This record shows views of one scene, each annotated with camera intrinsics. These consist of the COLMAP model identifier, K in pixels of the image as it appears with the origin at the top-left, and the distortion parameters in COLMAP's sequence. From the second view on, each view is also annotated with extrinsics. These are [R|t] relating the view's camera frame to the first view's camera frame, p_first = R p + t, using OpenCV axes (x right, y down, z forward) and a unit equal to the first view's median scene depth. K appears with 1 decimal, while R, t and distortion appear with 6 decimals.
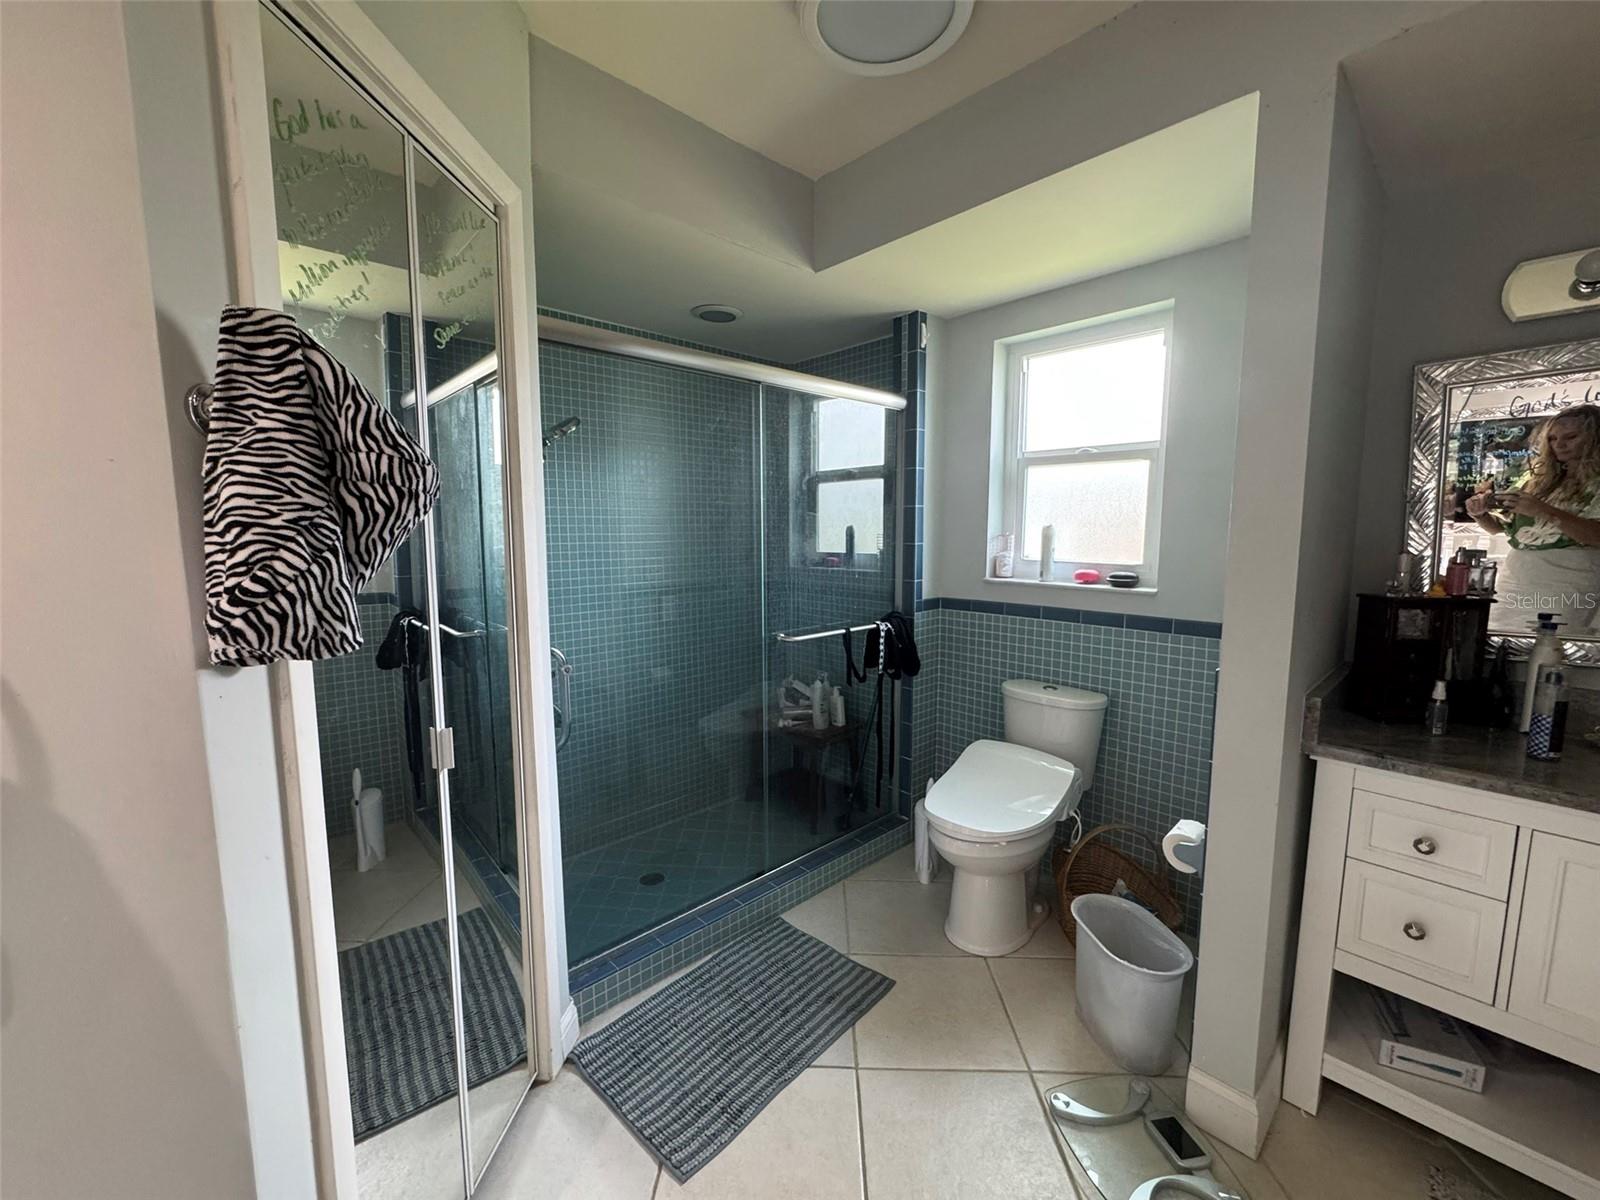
lens RADIAL K [[625.7, 0, 799.8], [0, 625.7, 601.5], [0, 0, 1]] dist [-0.002379, -0.000111]
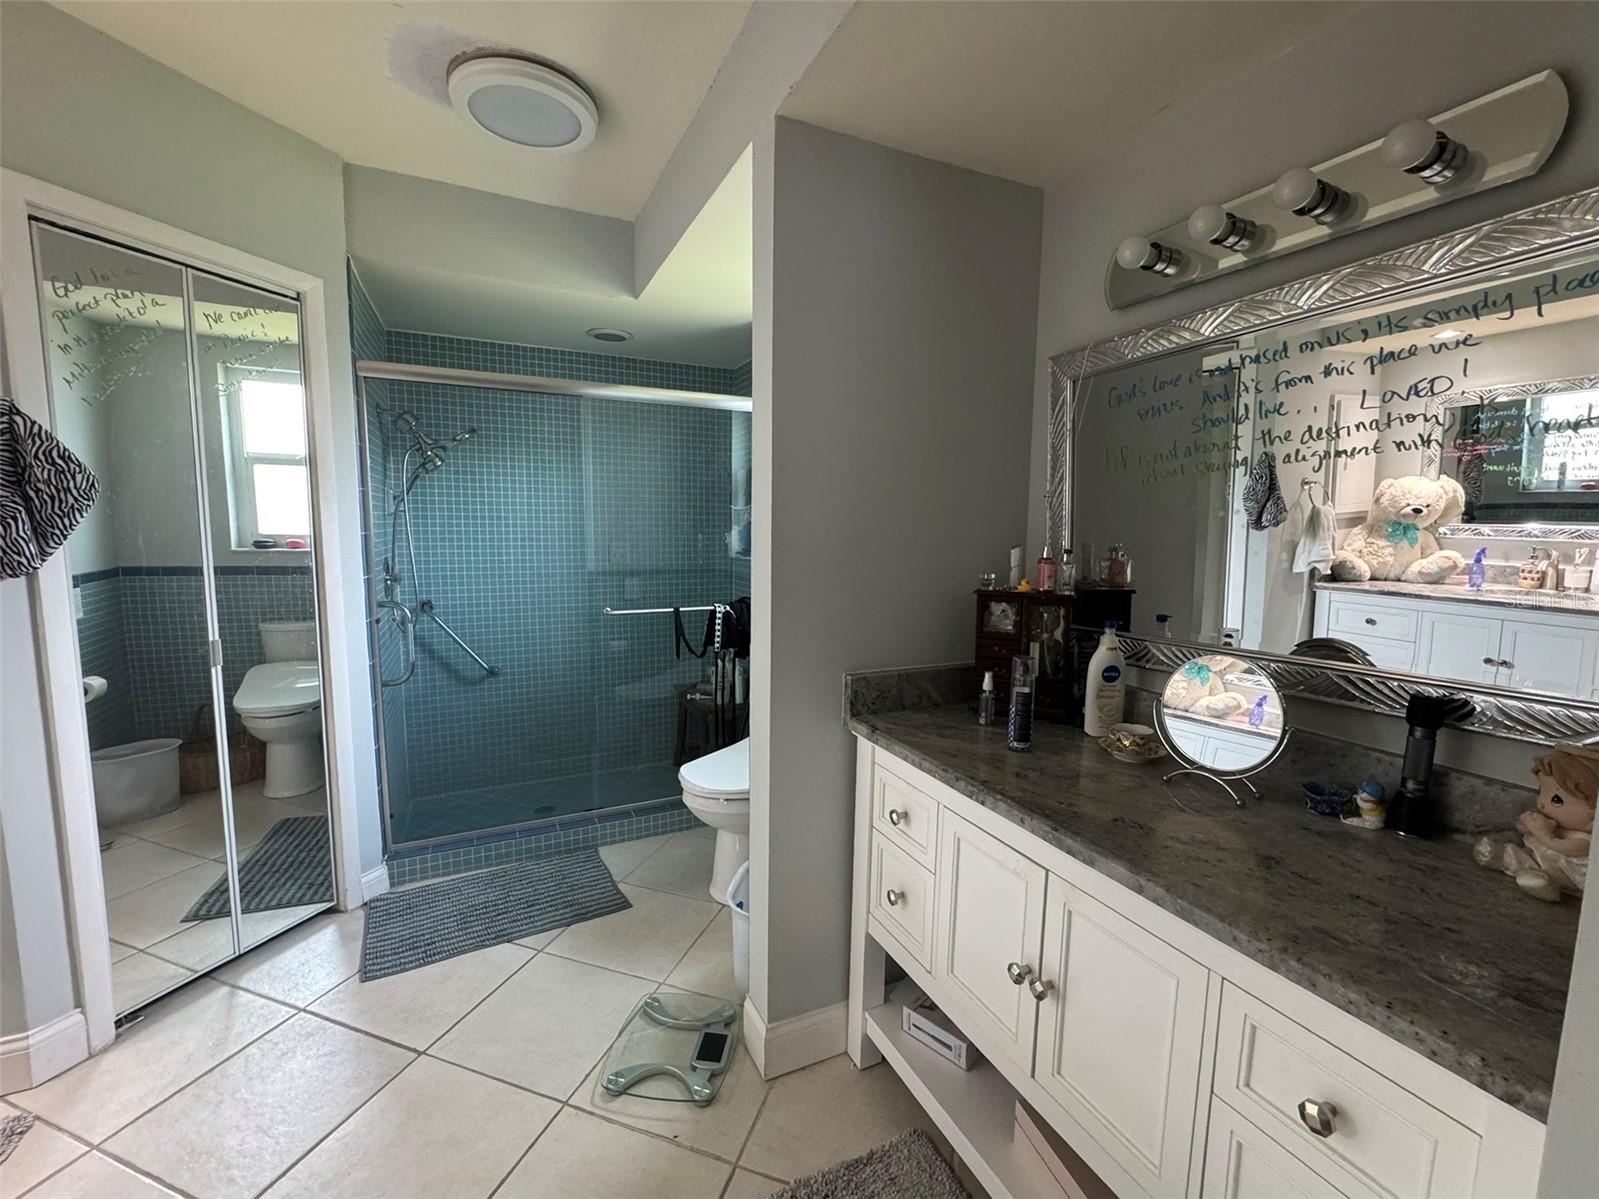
lens RADIAL K [[651.7, 0, 799.5], [0, 651.7, 599.5], [0, 0, 1]] dist [-0.000291, -0.000183]
pose [[0.956233, 0.048356, -0.288584, 0.943744], [-0.049052, 0.998785, 0.004822, 0.017617], [0.288466, 0.009544, 0.957442, -0.100849]]
